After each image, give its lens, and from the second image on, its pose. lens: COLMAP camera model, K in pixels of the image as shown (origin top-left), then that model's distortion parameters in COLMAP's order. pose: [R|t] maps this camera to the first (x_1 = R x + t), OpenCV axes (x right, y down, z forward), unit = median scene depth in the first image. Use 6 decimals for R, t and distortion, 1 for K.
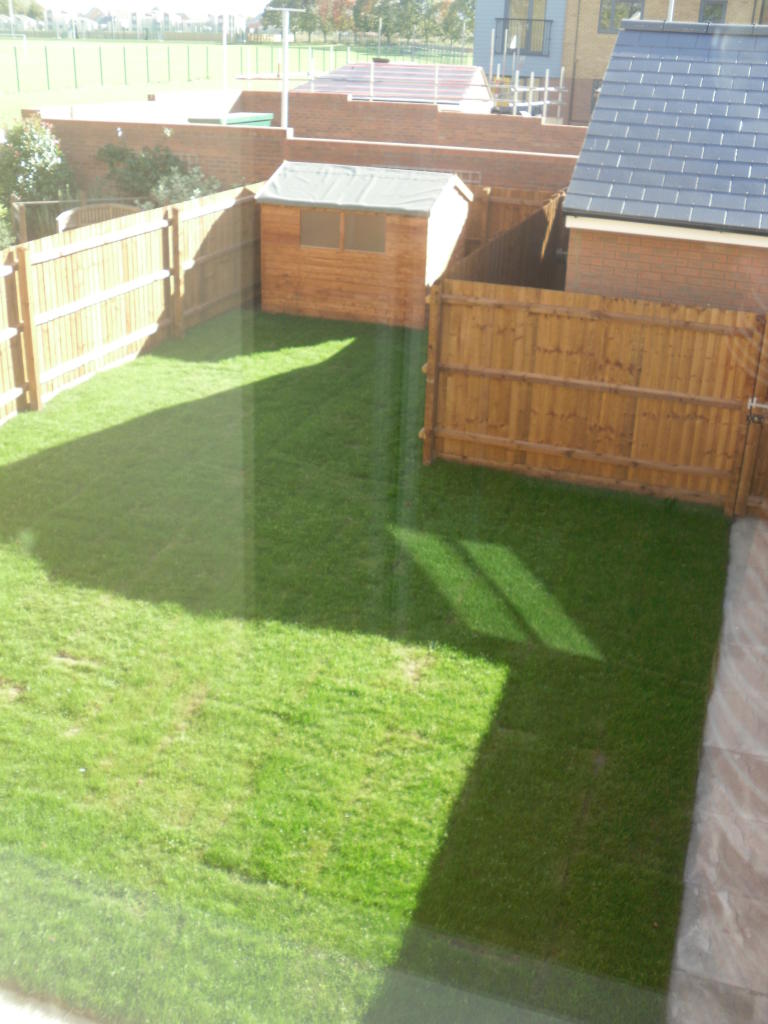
lens RADIAL K [[1078.8, 0, 379.0], [0, 1078.8, 506.3], [0, 0, 1]] dist [-0.214231, 0.292771]
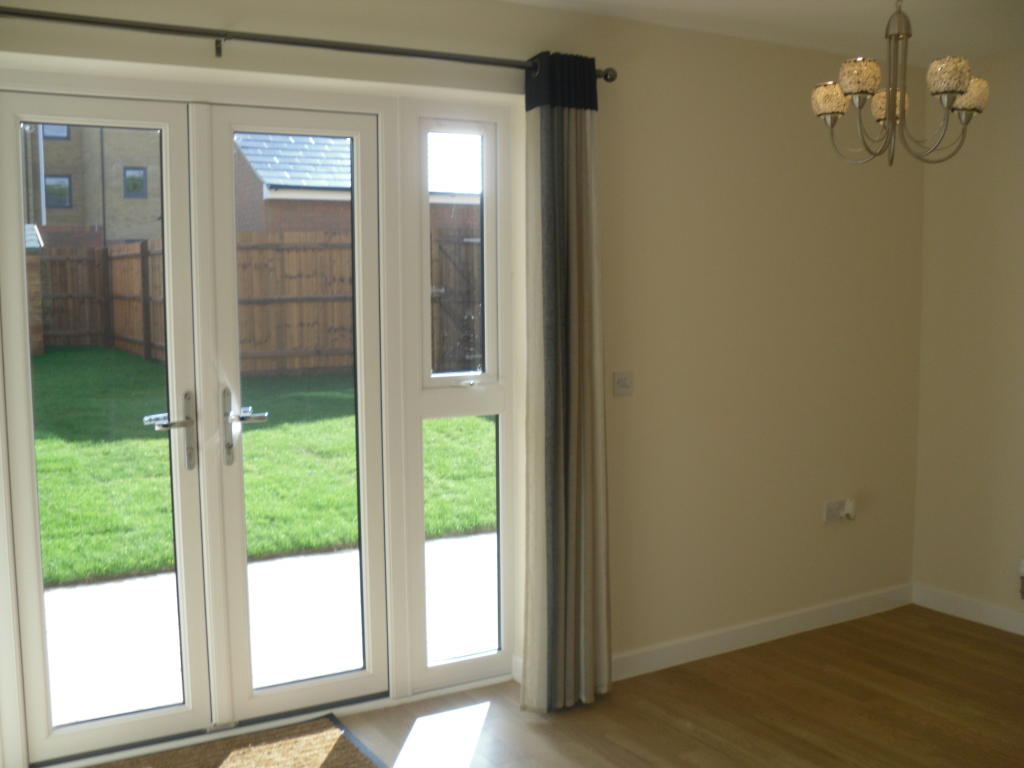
lens RADIAL K [[1078.8, 0, 507.9], [0, 1078.8, 389.3], [0, 0, 1]] dist [-0.214231, 0.292771]
pose [[0.639966, -0.111714, 0.760239, -0.709065], [0.331669, 0.932624, -0.142153, 0.269147], [-0.693137, 0.343121, 0.633900, -0.002326]]
